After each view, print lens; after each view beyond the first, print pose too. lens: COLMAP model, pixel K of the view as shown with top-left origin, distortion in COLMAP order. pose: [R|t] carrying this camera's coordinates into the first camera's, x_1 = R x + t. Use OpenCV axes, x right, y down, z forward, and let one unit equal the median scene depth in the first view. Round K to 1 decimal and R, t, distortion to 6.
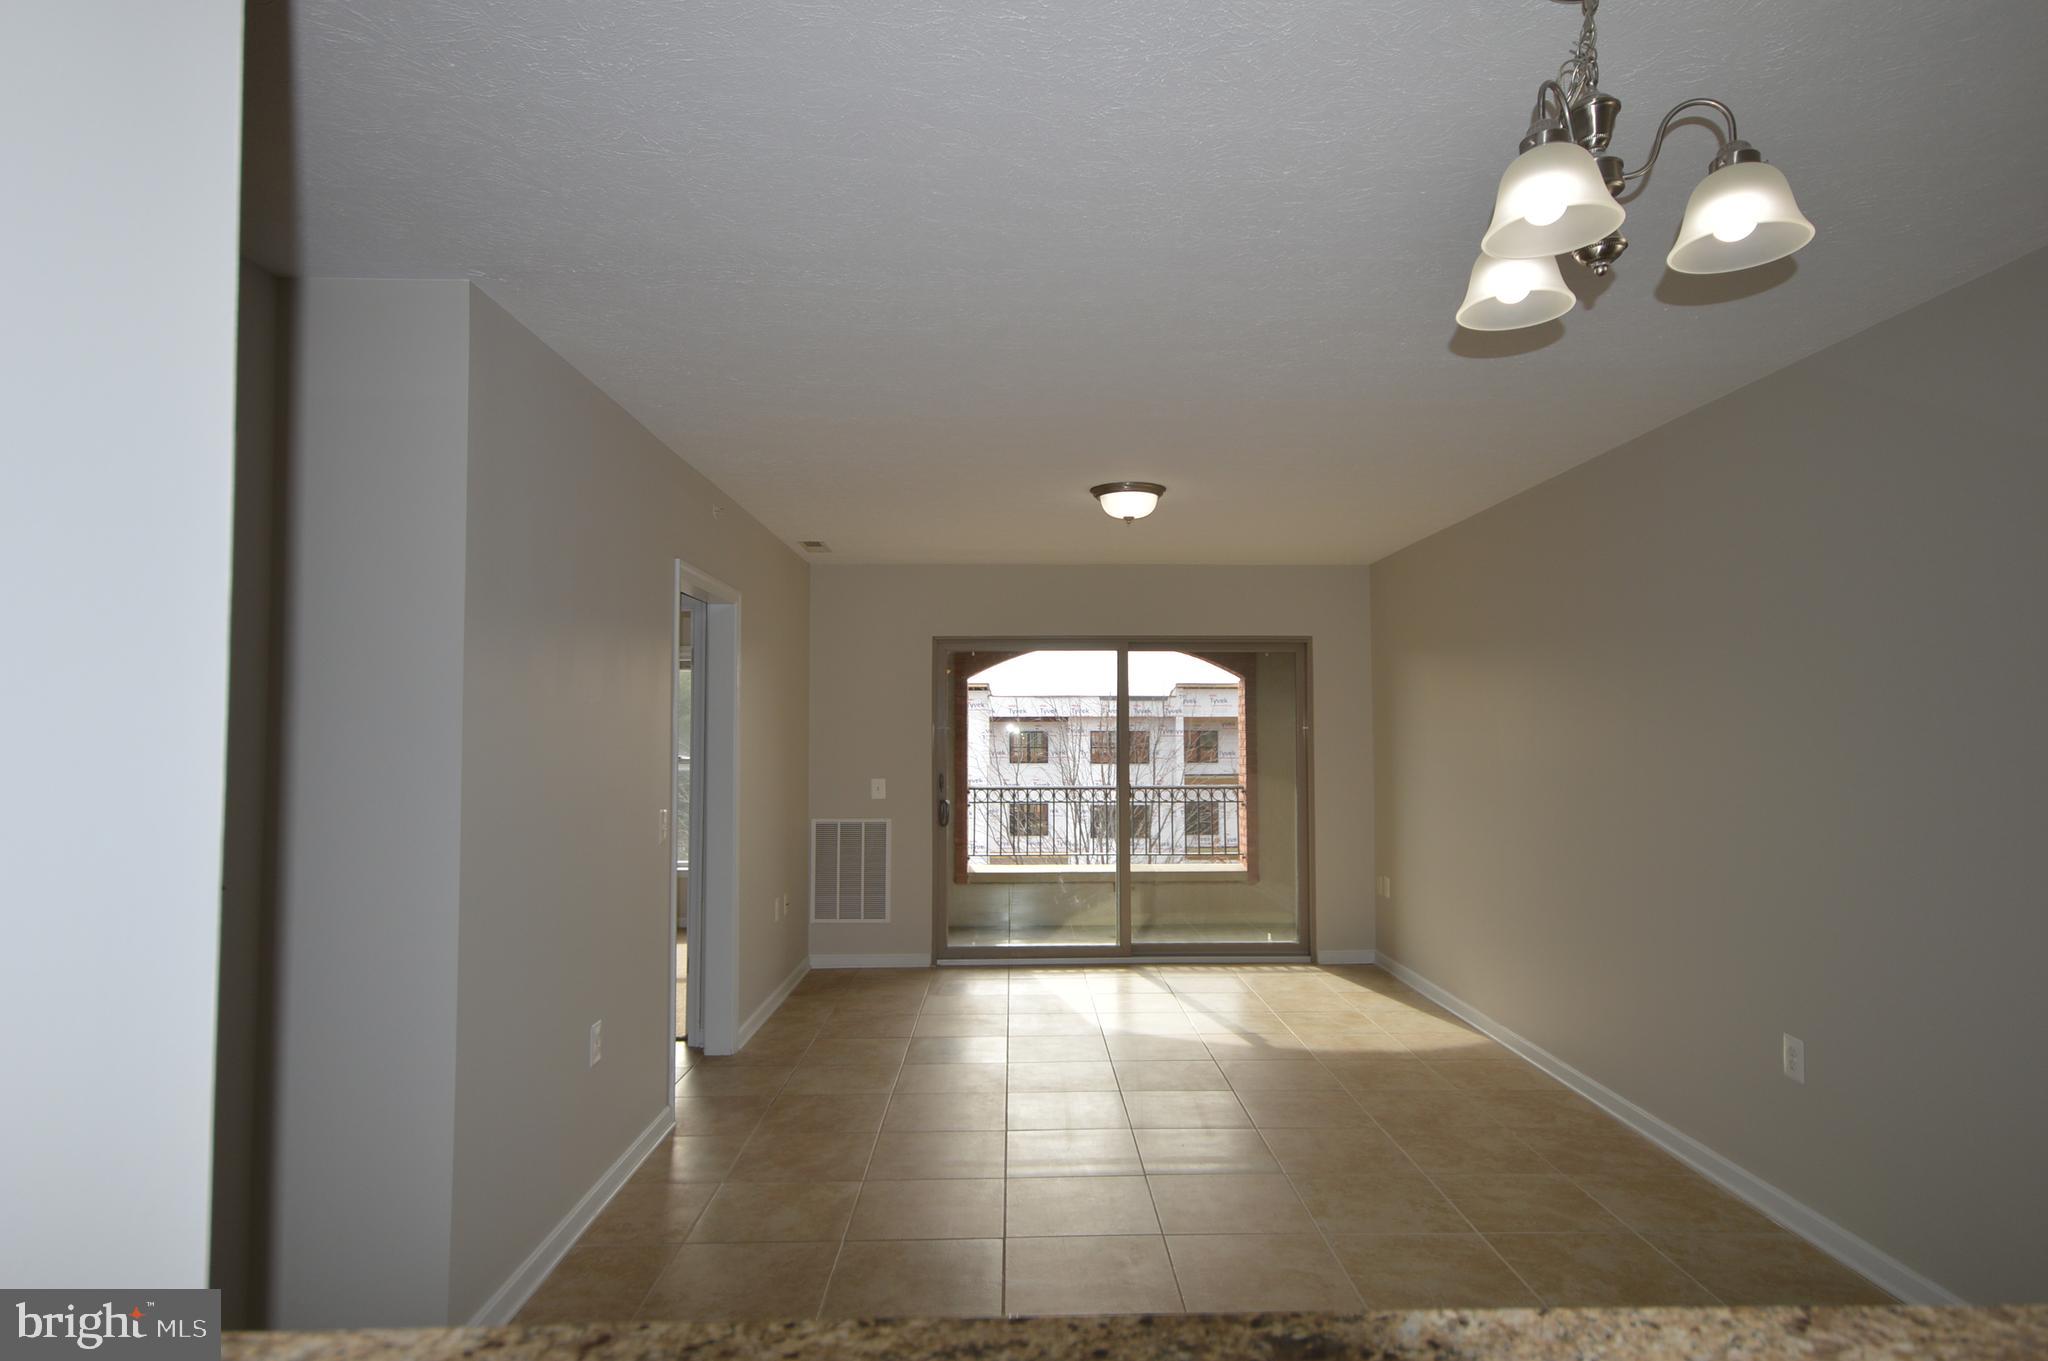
lens RADIAL K [[1192.3, 0, 1045.6], [0, 1192.3, 682.7], [0, 0, 1]] dist [0.005391, 0.000791]
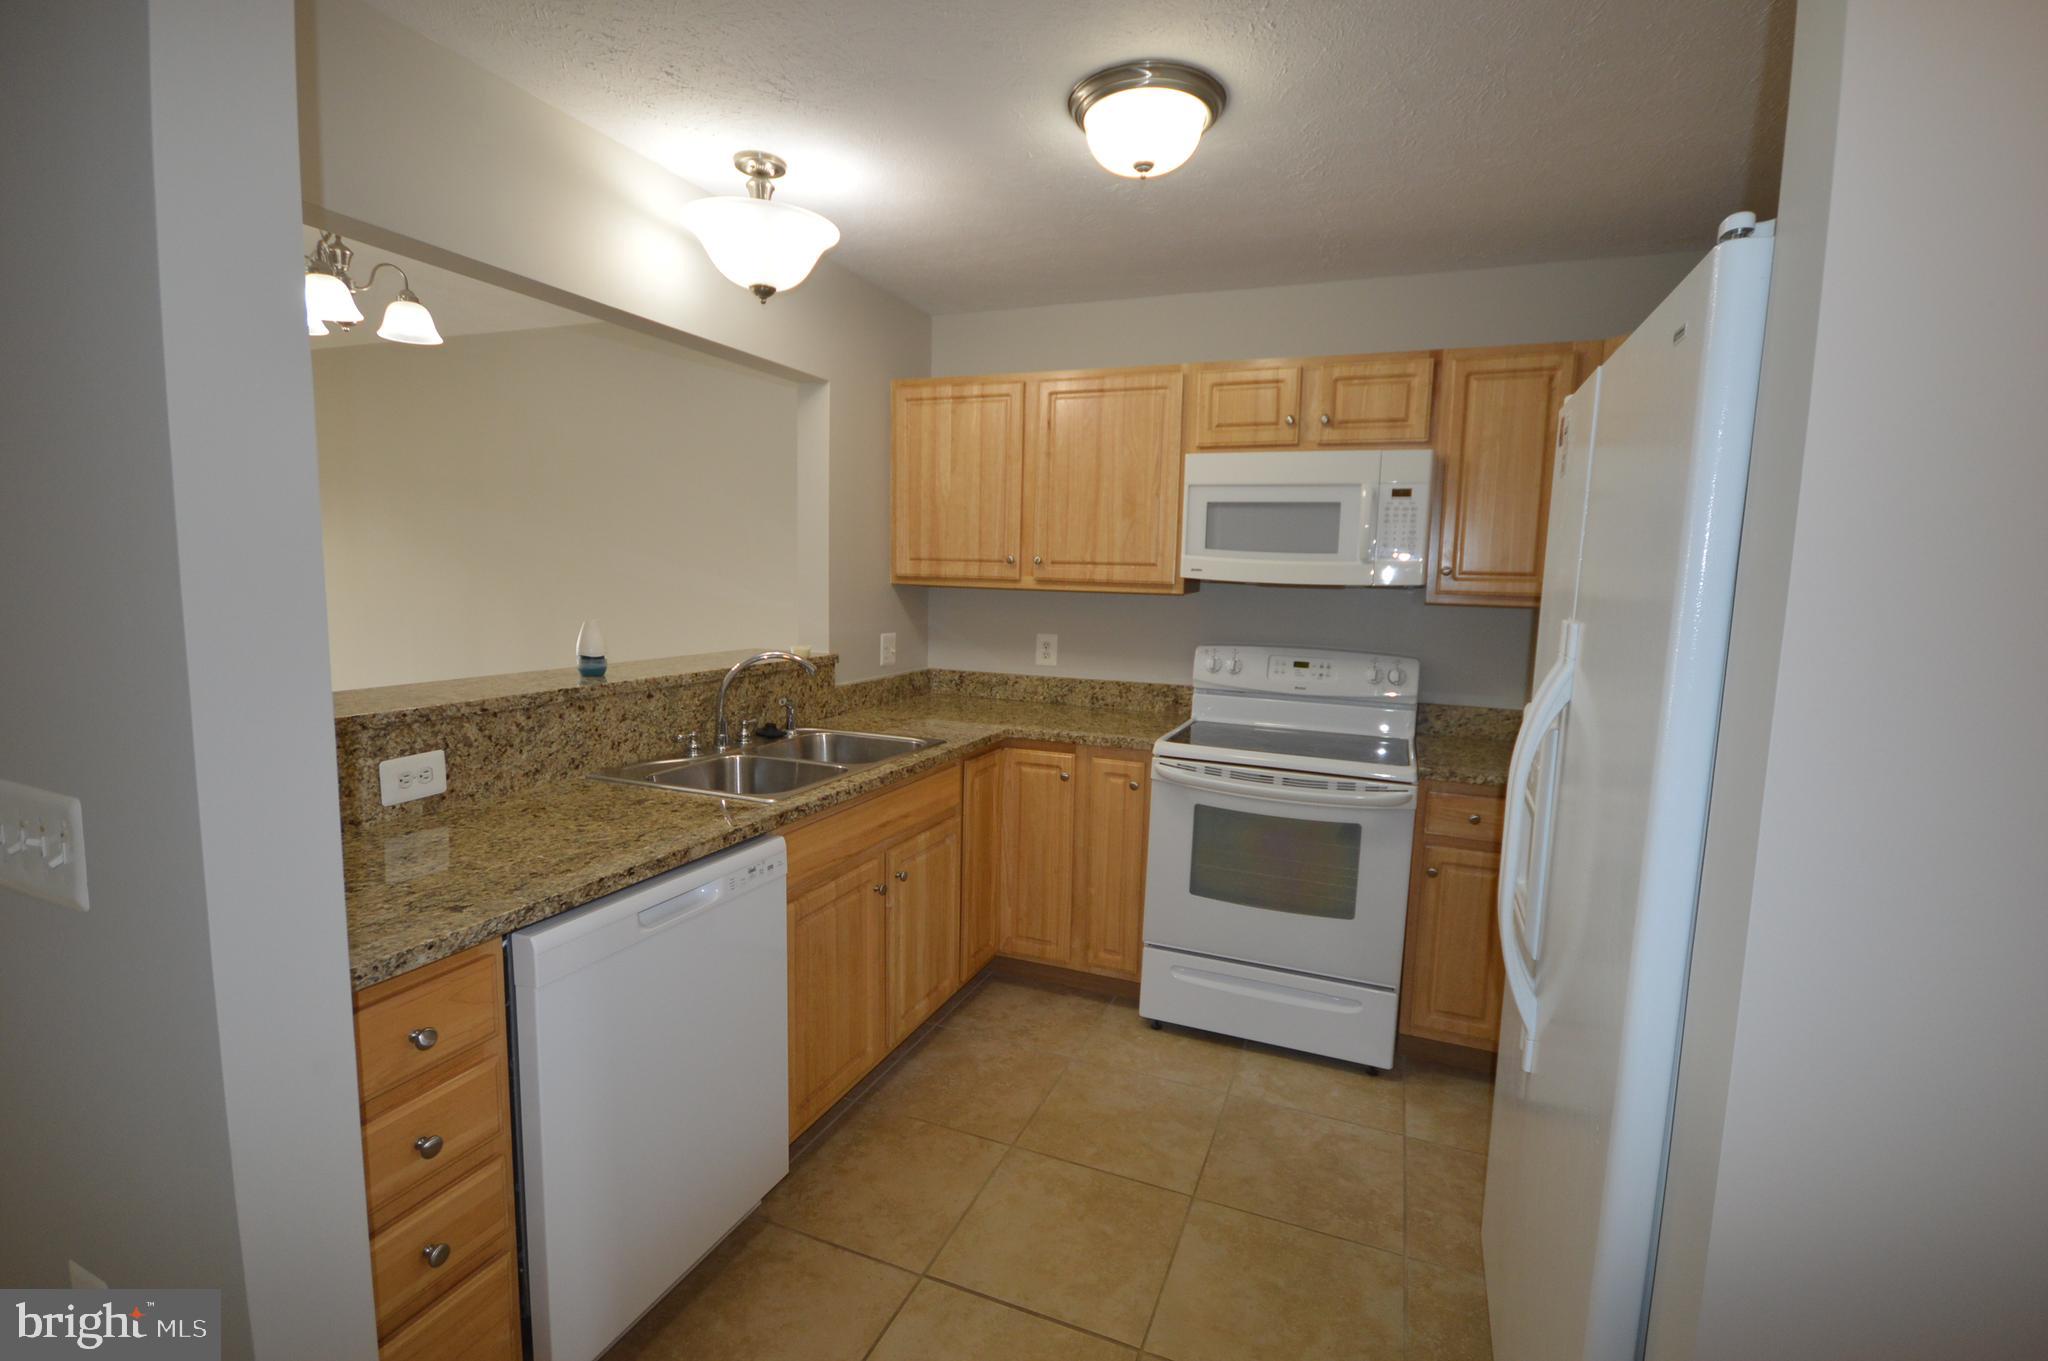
lens RADIAL K [[905.8, 0, 1036.9], [0, 905.8, 677.7], [0, 0, 1]] dist [-0.002686, -0.000961]
pose [[0.410074, -0.096881, 0.906892, -0.087276], [-0.065870, 0.988600, 0.135394, -0.003267], [-0.909671, -0.115259, 0.399017, -0.133879]]
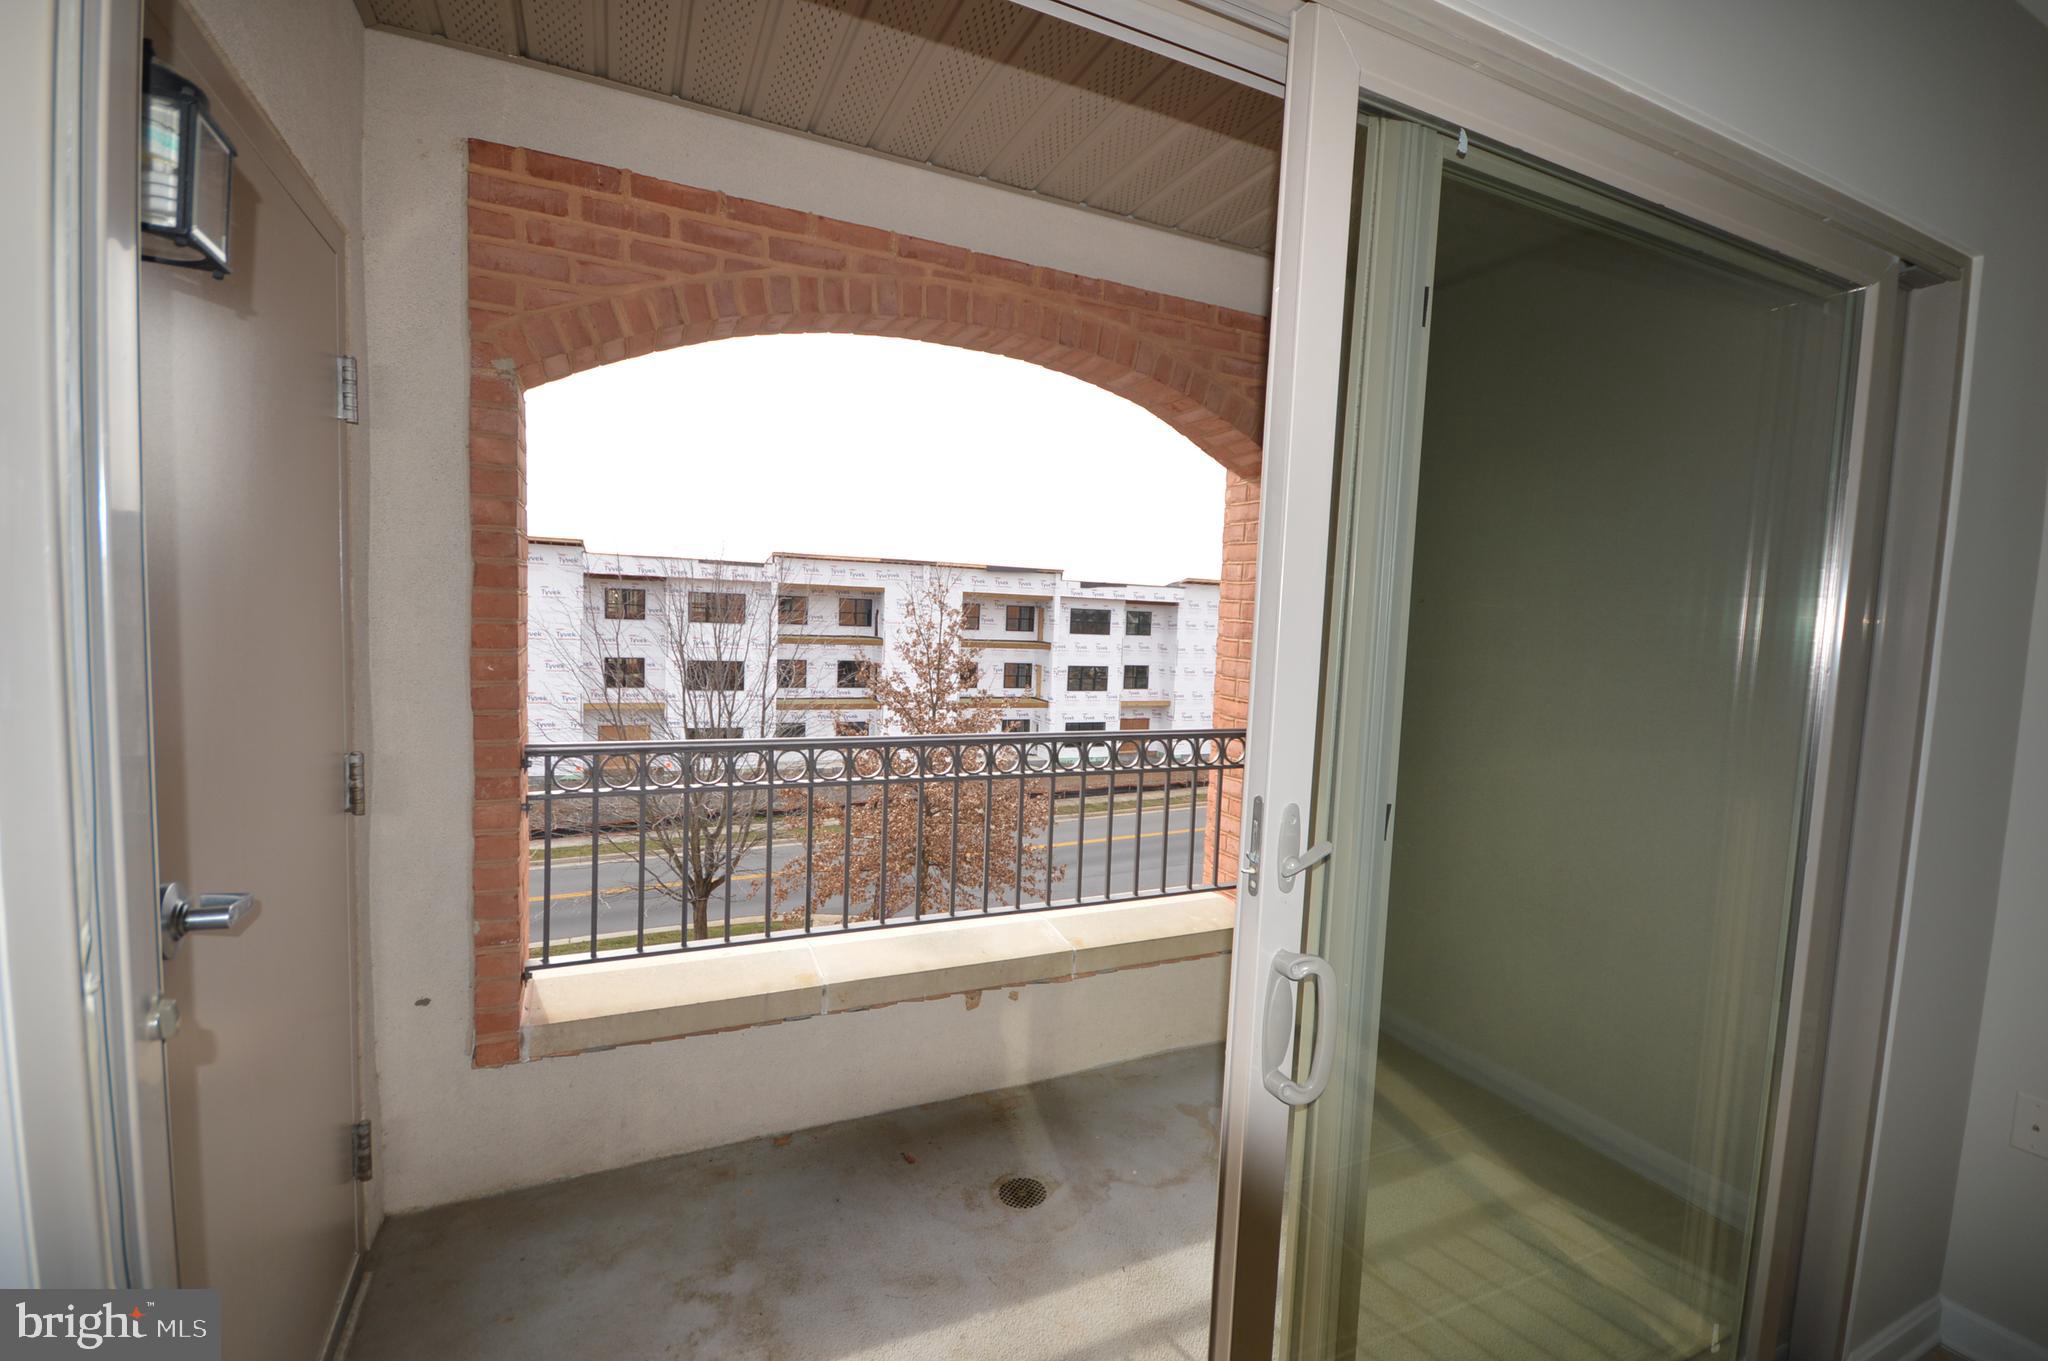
lens RADIAL K [[905.8, 0, 1036.9], [0, 905.8, 677.7], [0, 0, 1]] dist [-0.002686, -0.000961]
pose [[0.913989, 0.007294, 0.405673, -0.036831], [-0.059016, 0.991595, 0.115135, 0.029979], [-0.401423, -0.129173, 0.906738, 0.715495]]
